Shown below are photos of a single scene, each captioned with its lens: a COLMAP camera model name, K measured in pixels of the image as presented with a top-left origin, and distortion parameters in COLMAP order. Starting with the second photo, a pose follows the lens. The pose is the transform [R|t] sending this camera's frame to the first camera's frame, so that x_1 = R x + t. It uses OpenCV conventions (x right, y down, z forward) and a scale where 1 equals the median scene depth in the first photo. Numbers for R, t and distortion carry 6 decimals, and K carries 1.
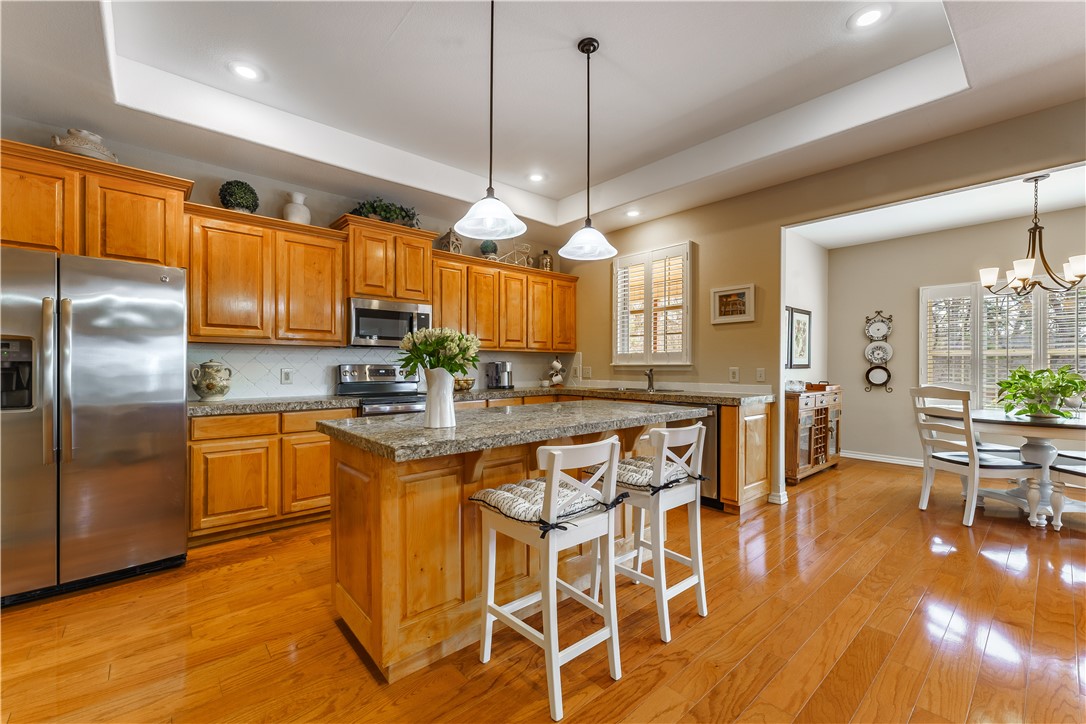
lens RADIAL K [[452.0, 0, 544.4], [0, 452.0, 367.2], [0, 0, 1]] dist [0.003050, -0.000128]
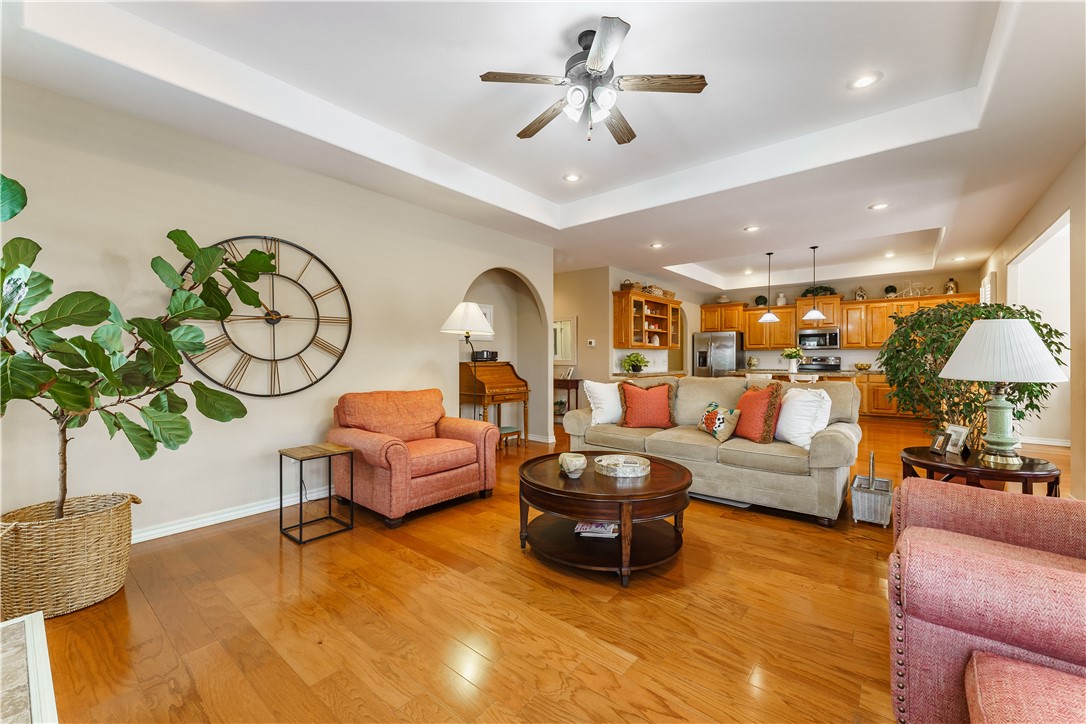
lens RADIAL K [[439.8, 0, 543.8], [0, 439.8, 356.1], [0, 0, 1]] dist [0.007697, -0.000063]
pose [[0.152726, -0.004619, -0.988258, 1.646750], [0.000981, 0.999989, -0.004522, 0.000066], [0.988268, -0.000279, 0.152729, -0.717147]]
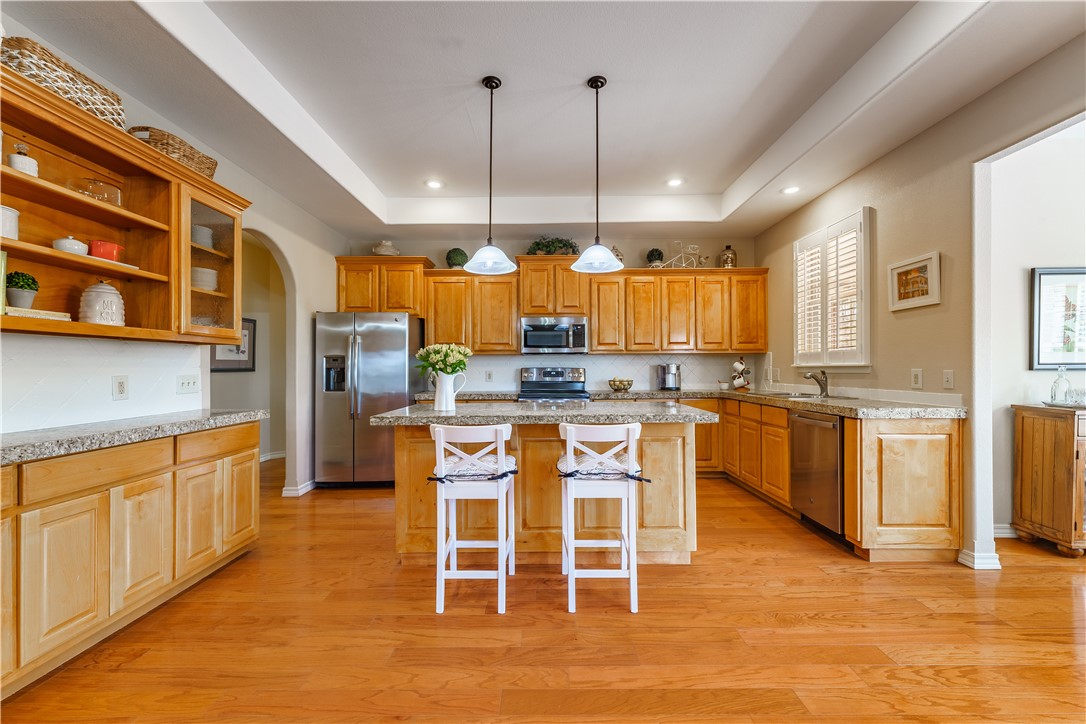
lens RADIAL K [[452.0, 0, 544.4], [0, 452.0, 367.2], [0, 0, 1]] dist [0.003050, -0.000128]
pose [[0.744523, -0.006346, -0.667567, 0.465601], [0.004286, 0.999980, -0.004727, -0.001165], [0.667584, 0.000658, 0.744535, 0.052589]]
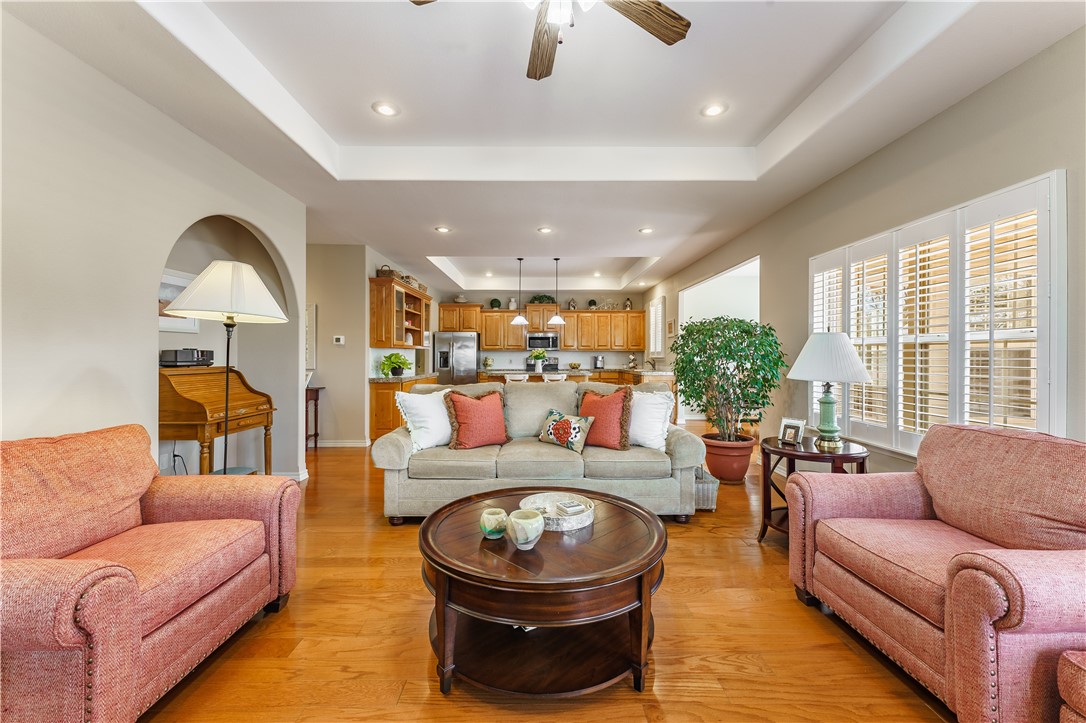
lens RADIAL K [[439.8, 0, 543.8], [0, 439.8, 355.6], [0, 0, 1]] dist [0.007697, -0.000063]
pose [[0.754908, -0.001037, -0.655830, 1.299268], [-0.000869, 0.999996, -0.002581, -0.009339], [0.655830, 0.002518, 0.754904, -0.887821]]
